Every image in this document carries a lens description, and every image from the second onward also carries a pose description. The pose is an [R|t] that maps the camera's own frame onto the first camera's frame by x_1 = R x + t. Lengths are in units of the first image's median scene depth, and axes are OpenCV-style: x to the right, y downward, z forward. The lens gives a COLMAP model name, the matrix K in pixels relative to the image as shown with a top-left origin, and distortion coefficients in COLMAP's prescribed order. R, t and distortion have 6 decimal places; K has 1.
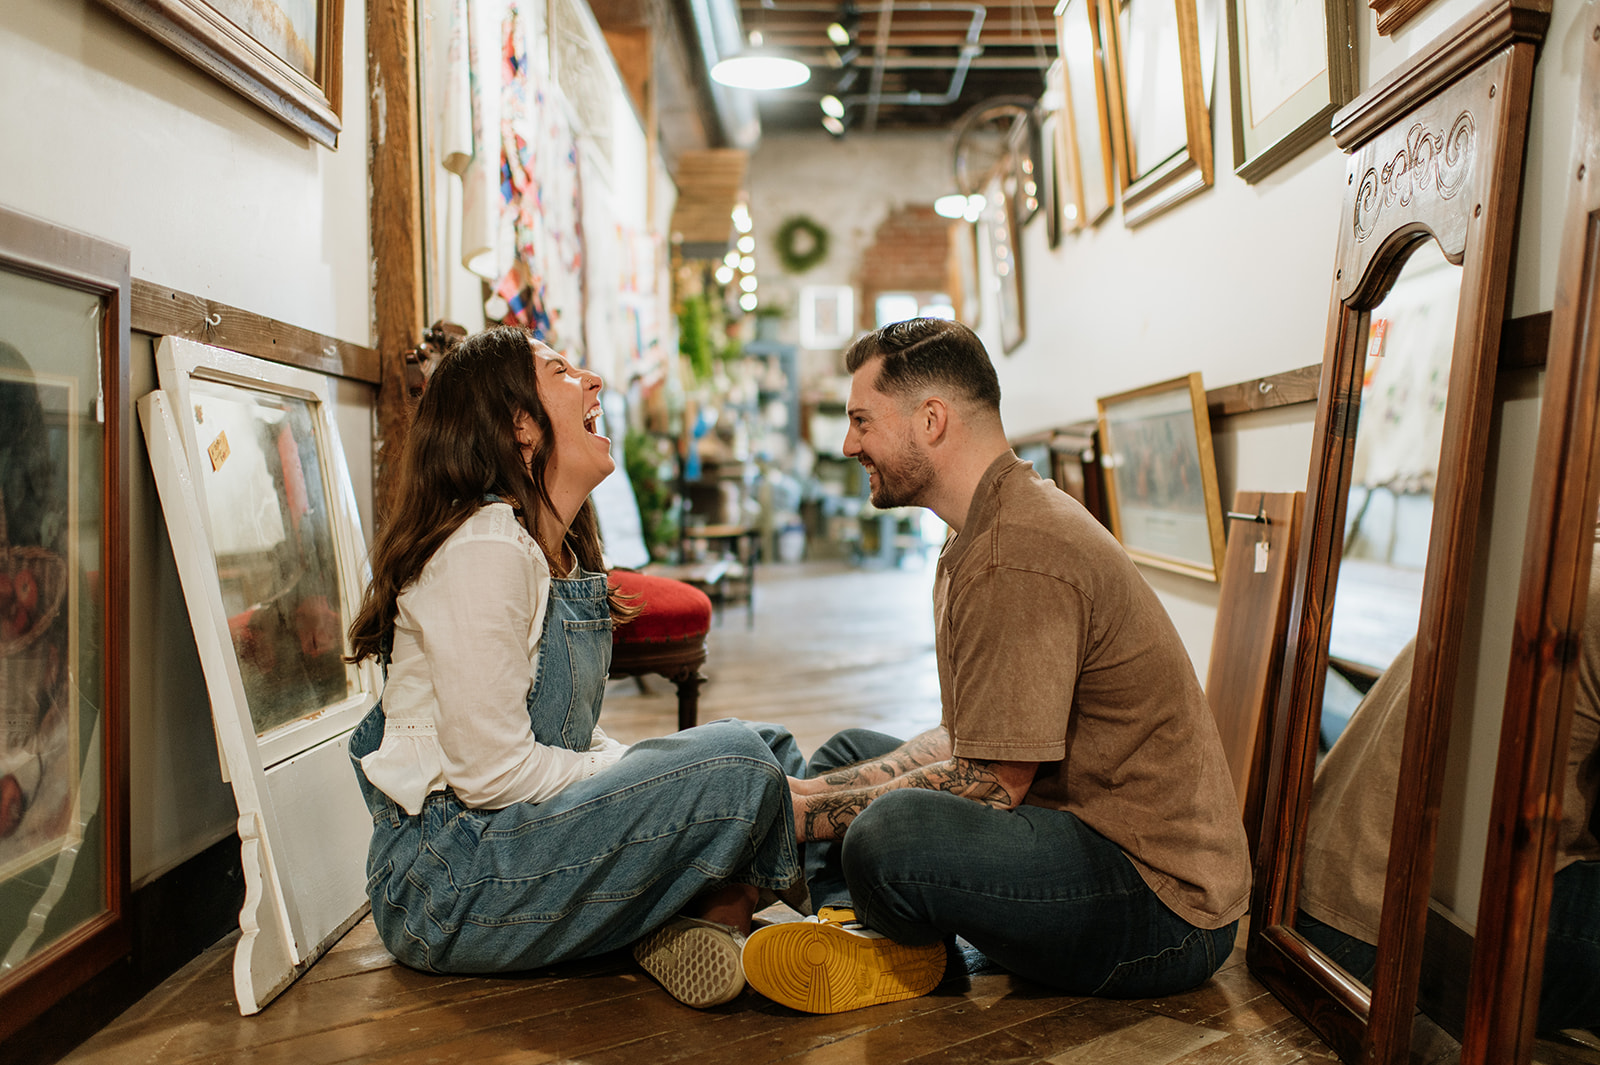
lens RADIAL K [[1705.6, 0, 842.7], [0, 1705.6, 546.2], [0, 0, 1]] dist [-0.011500, 0.009821]
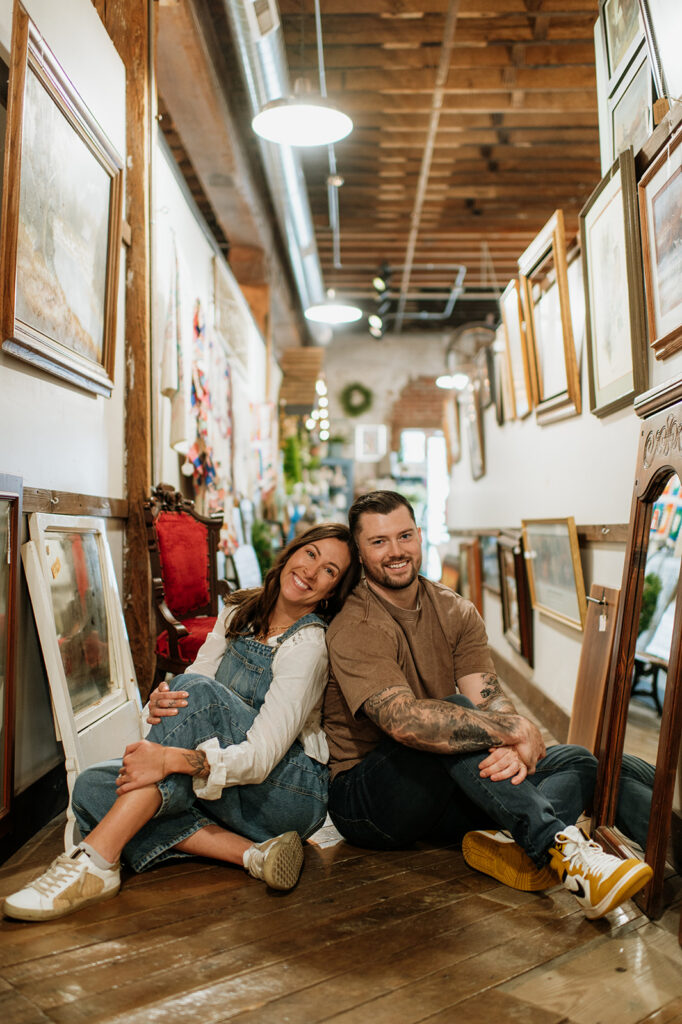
lens RADIAL K [[1056.5, 0, 339.5], [0, 1056.5, 518.1], [0, 0, 1]] dist [-0.010413, 0.002727]
pose [[0.999221, 0.009037, -0.038411, 0.002048], [-0.011006, 0.998619, -0.051361, -0.034125], [0.037894, 0.051744, 0.997941, -0.121926]]
